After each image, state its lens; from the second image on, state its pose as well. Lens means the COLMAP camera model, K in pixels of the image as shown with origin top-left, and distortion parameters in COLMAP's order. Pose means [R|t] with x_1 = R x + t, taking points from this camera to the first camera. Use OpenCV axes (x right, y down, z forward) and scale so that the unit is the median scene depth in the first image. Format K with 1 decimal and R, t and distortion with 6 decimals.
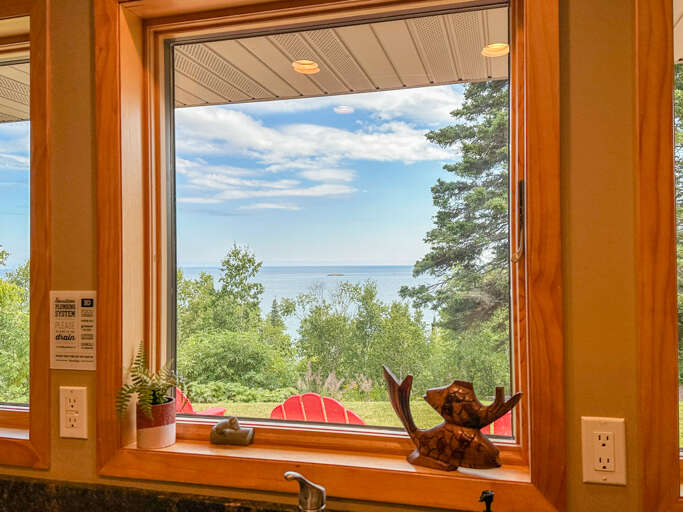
lens RADIAL K [[584.4, 0, 339.1], [0, 584.4, 258.7], [0, 0, 1]] dist [0.163838, -0.262428]
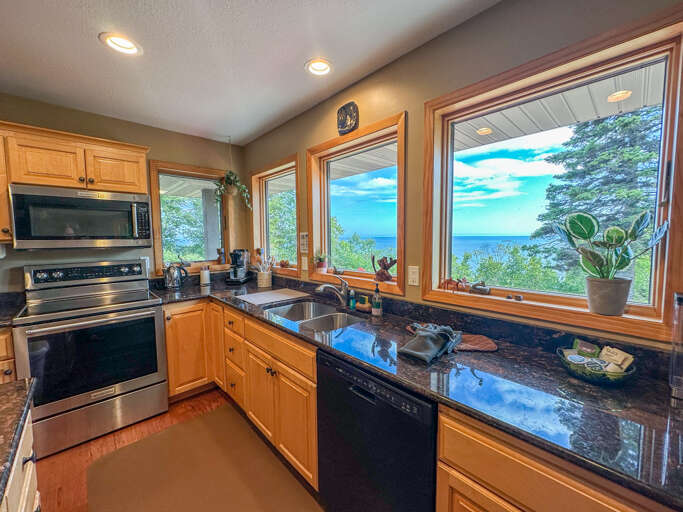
lens RADIAL K [[274.9, 0, 337.6], [0, 274.9, 256.7], [0, 0, 1]] dist [-0.002258, -0.000123]
pose [[0.850751, 0.038378, -0.524167, 0.065663], [0.007474, 0.996346, 0.085082, 0.005755], [0.525517, -0.076301, 0.847355, -0.039441]]
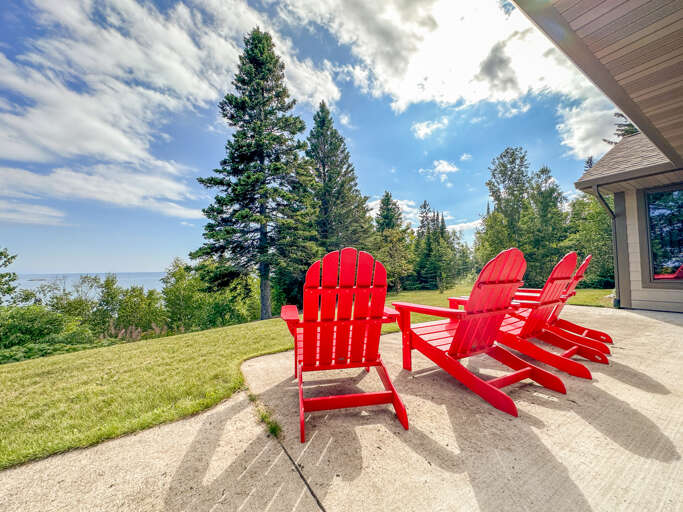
lens RADIAL K [[274.9, 0, 337.6], [0, 274.9, 256.7], [0, 0, 1]] dist [-0.002258, -0.000123]
pose [[0.668140, 0.035220, 0.743201, -0.175838], [-0.000783, 0.998912, -0.046634, 0.056717], [-0.744035, 0.030576, 0.667441, 0.176346]]
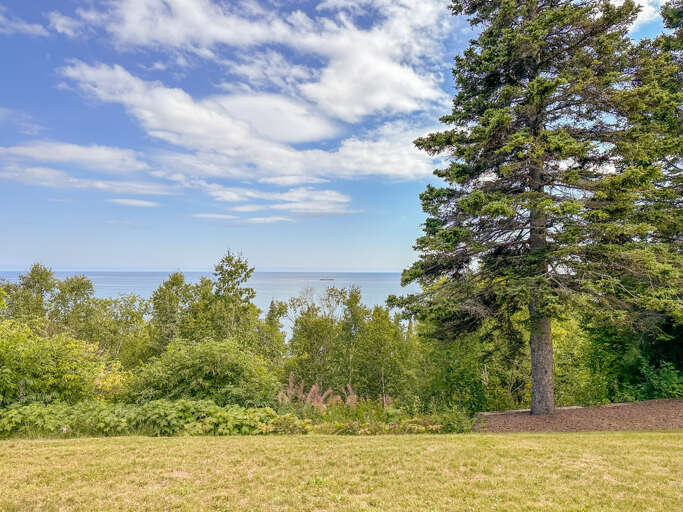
lens RADIAL K [[490.8, 0, 326.5], [0, 490.8, 257.4], [0, 0, 1]] dist [0.053159, -0.000547]
pose [[0.999903, 0.012758, -0.005643, 0.007531], [-0.012857, 0.999758, -0.017868, 0.000353], [0.005414, 0.017939, 0.999824, 0.186745]]
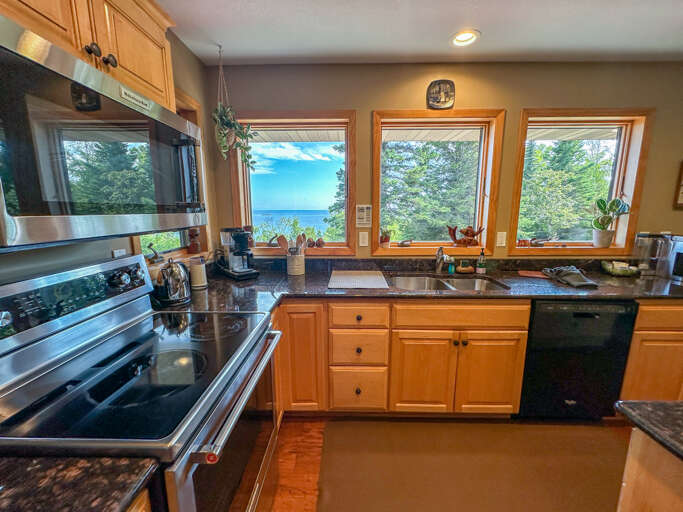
lens RADIAL K [[279.7, 0, 341.5], [0, 279.7, 256.0], [0, 0, 1]] dist [-0.000179, 0.000062]
pose [[0.968483, -0.035243, 0.246573, -0.094813], [-0.008152, 0.984924, 0.172794, 0.006507], [-0.248945, -0.169359, 0.953595, -0.055030]]
